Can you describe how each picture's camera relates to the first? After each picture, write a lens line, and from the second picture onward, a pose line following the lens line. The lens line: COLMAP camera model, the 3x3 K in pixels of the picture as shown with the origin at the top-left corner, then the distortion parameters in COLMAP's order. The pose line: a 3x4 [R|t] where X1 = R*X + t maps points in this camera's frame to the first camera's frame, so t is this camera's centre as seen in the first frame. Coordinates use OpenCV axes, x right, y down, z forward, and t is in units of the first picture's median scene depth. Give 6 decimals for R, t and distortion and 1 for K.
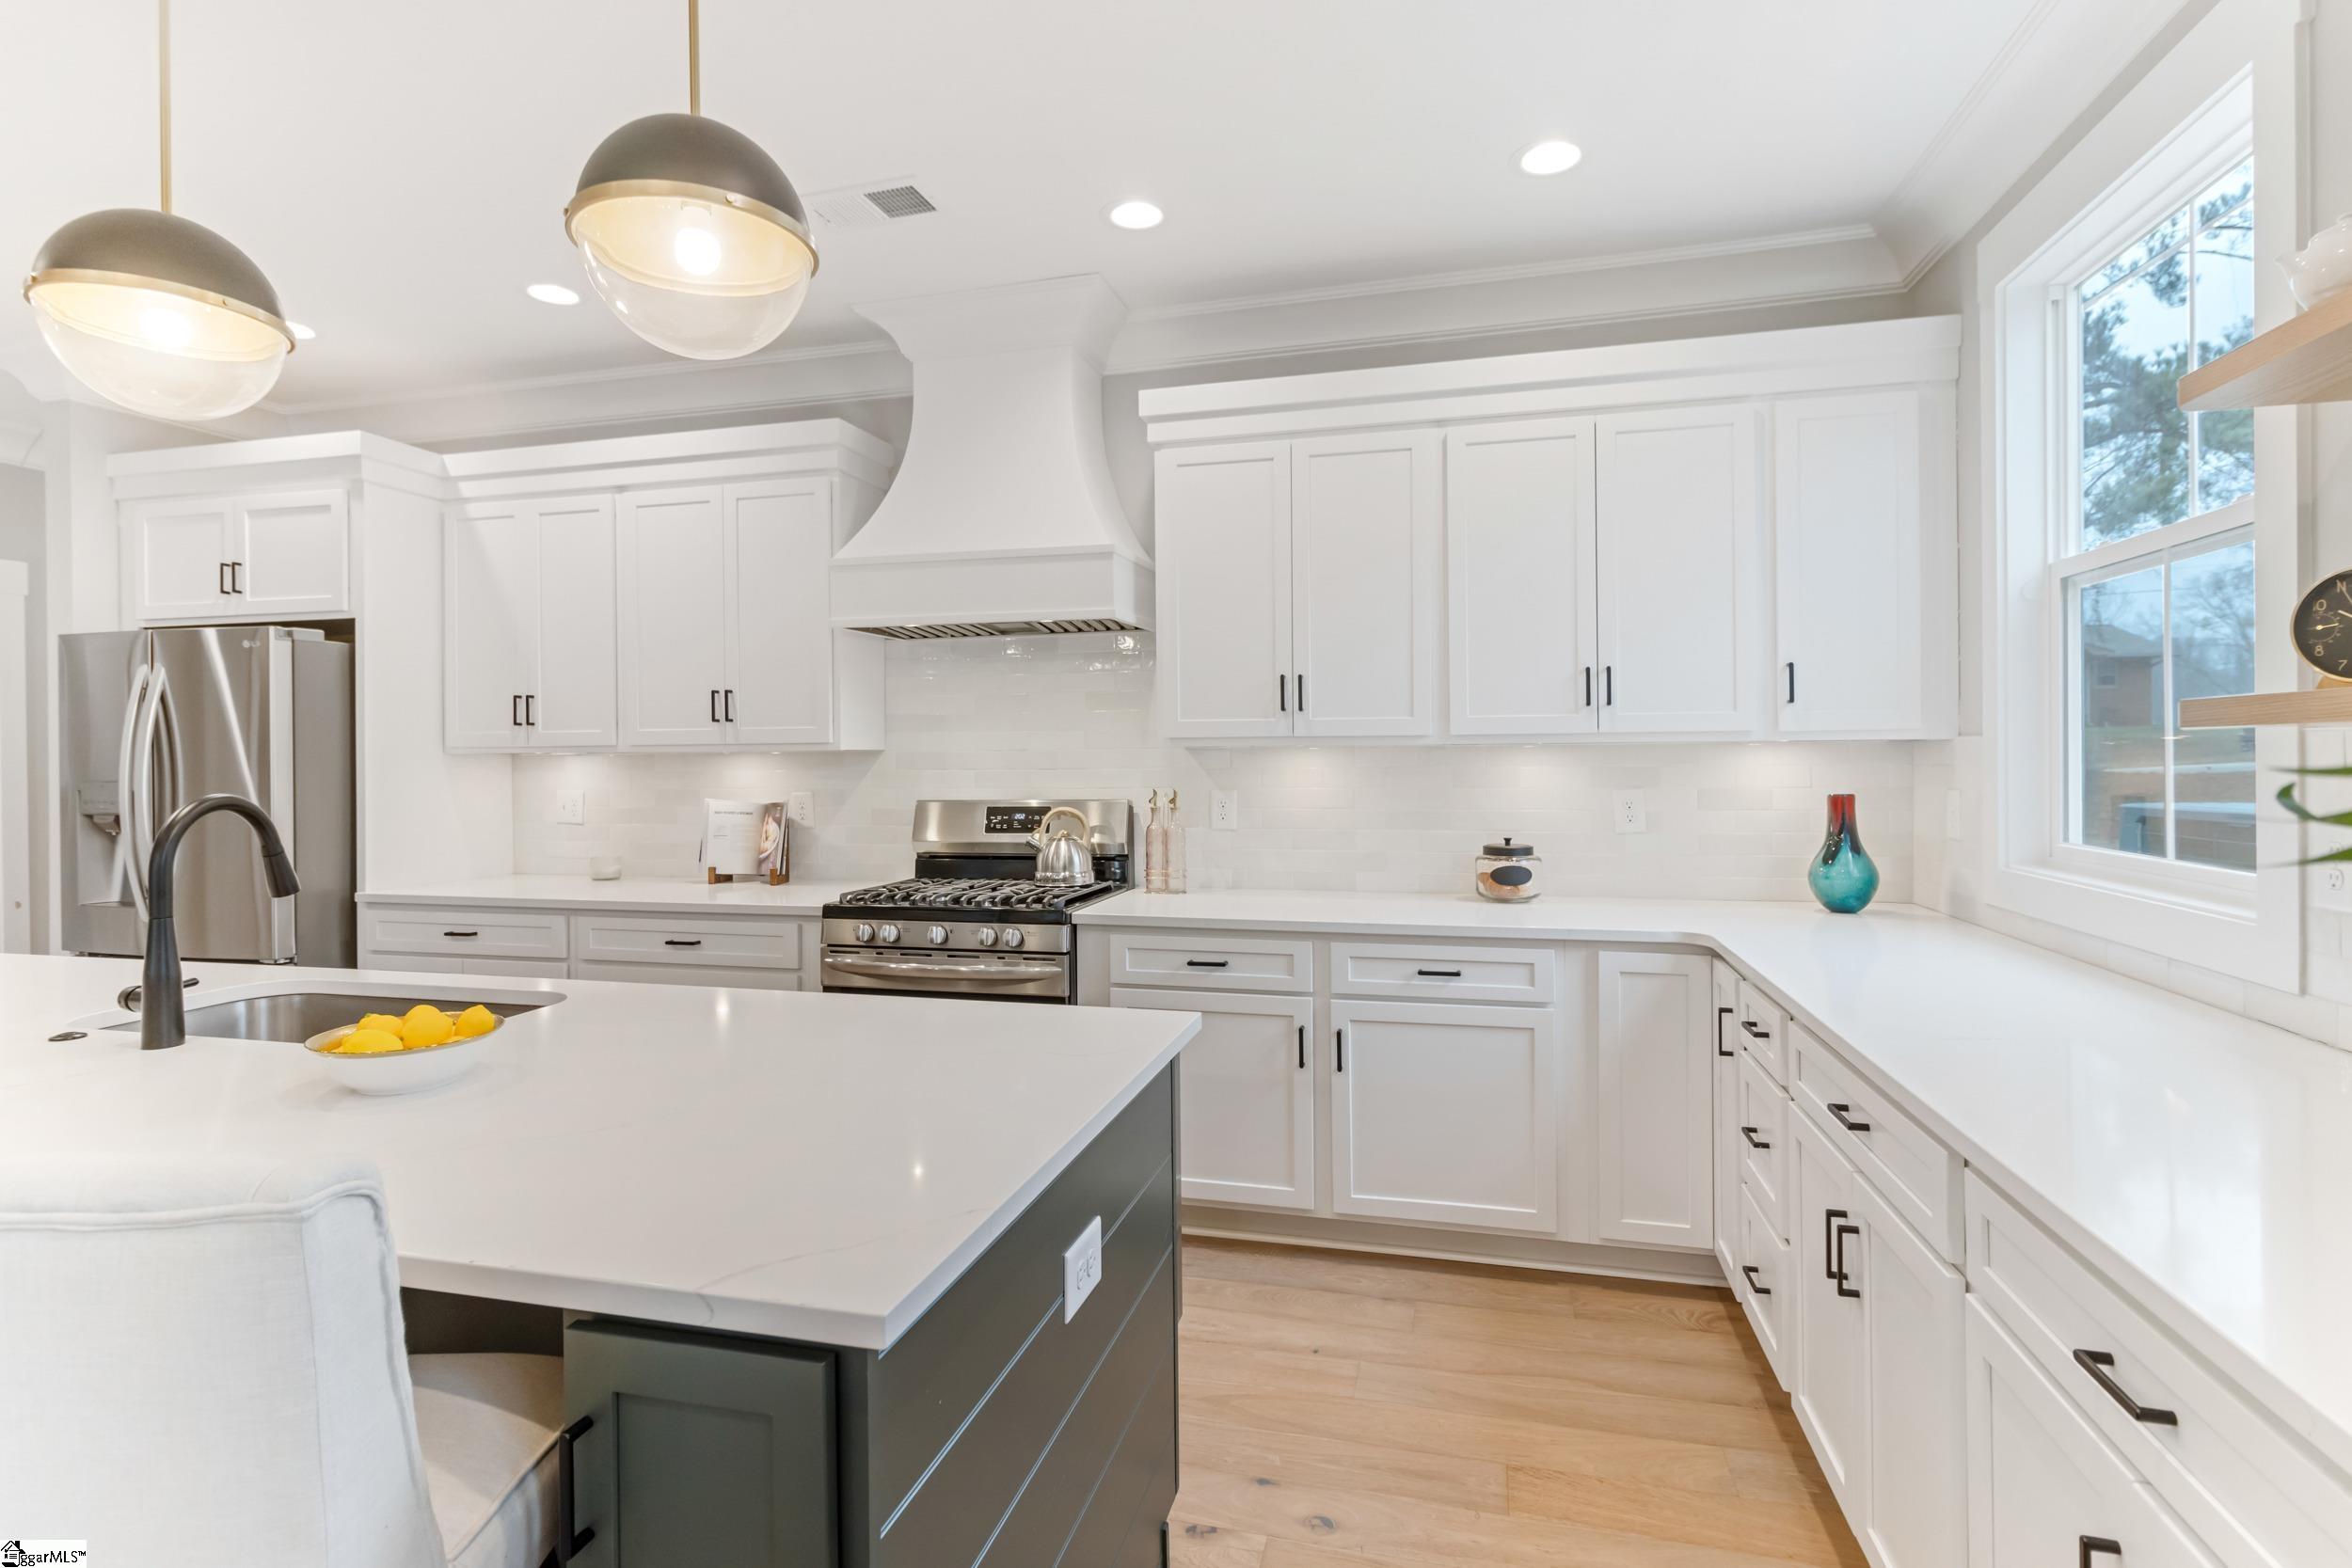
lens RADIAL K [[978.4, 0, 1175.6], [0, 978.4, 776.8], [0, 0, 1]] dist [-0.002327, -0.000258]
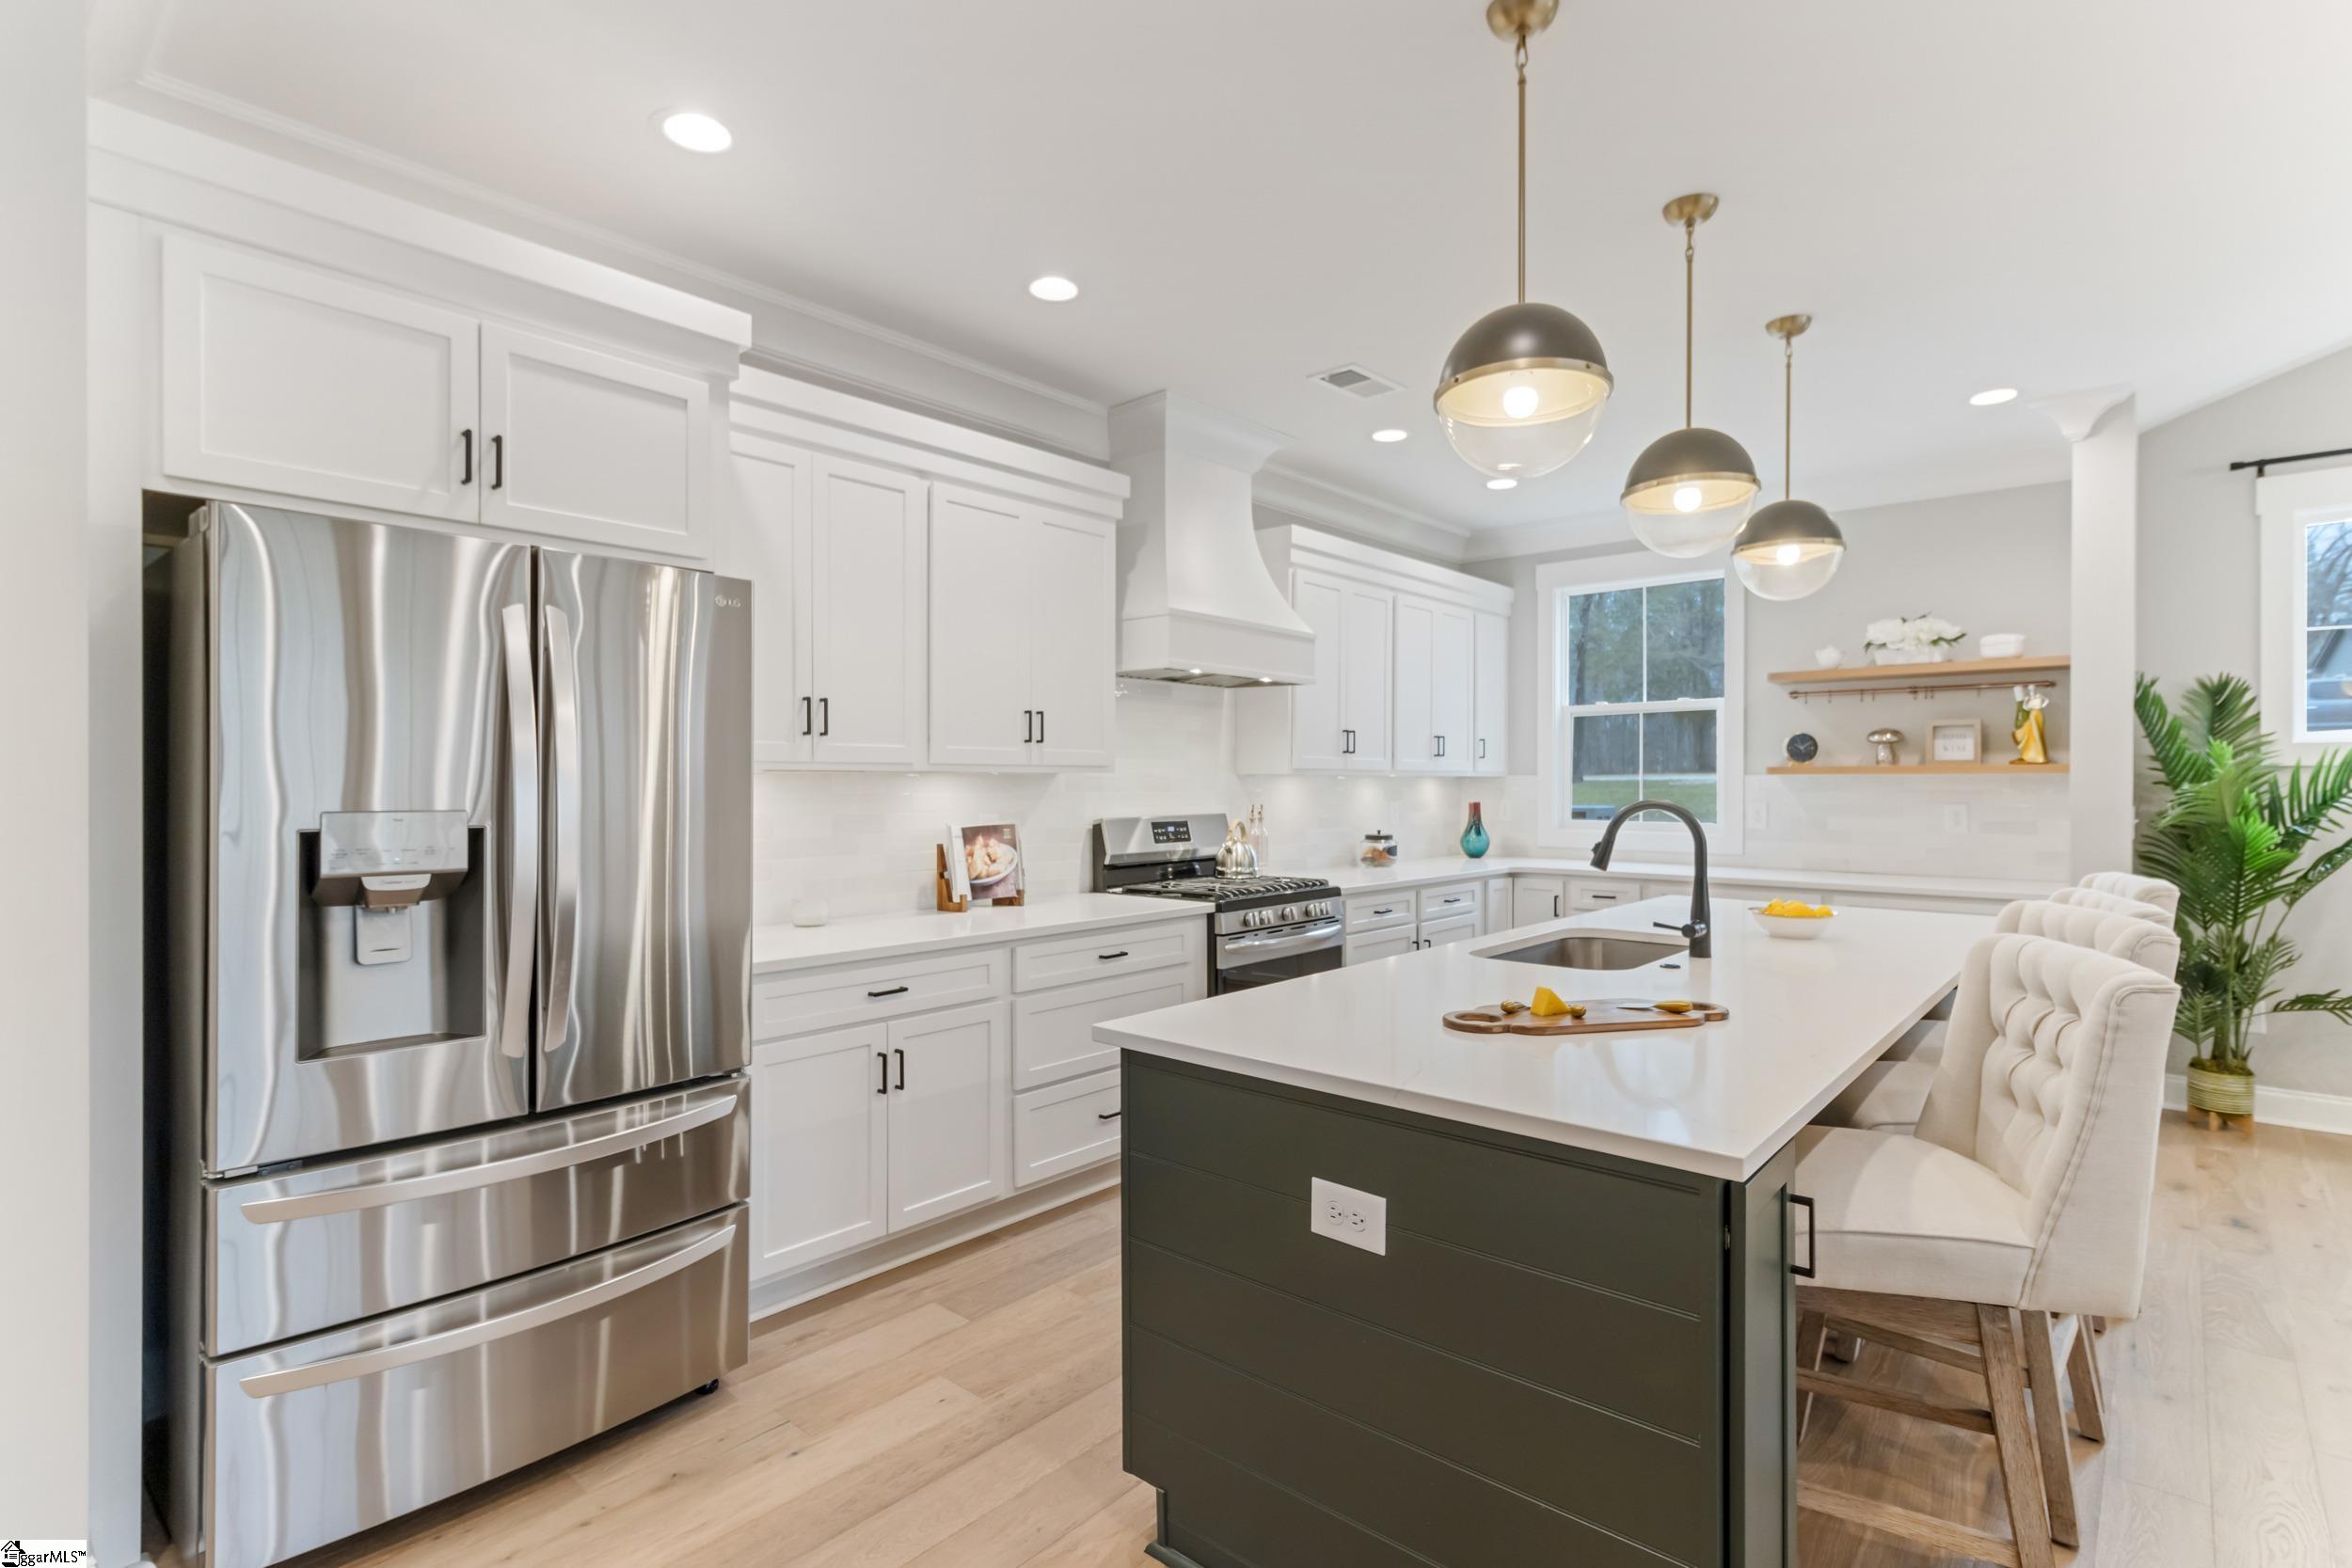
lens RADIAL K [[1144.3, 0, 1179.3], [0, 1144.3, 779.4], [0, 0, 1]] dist [0.014009, -0.000248]
pose [[0.469651, 0.008924, 0.882807, -1.428933], [0.013962, 0.999749, -0.017534, 0.003750], [-0.882742, 0.020561, 0.469409, 0.327591]]
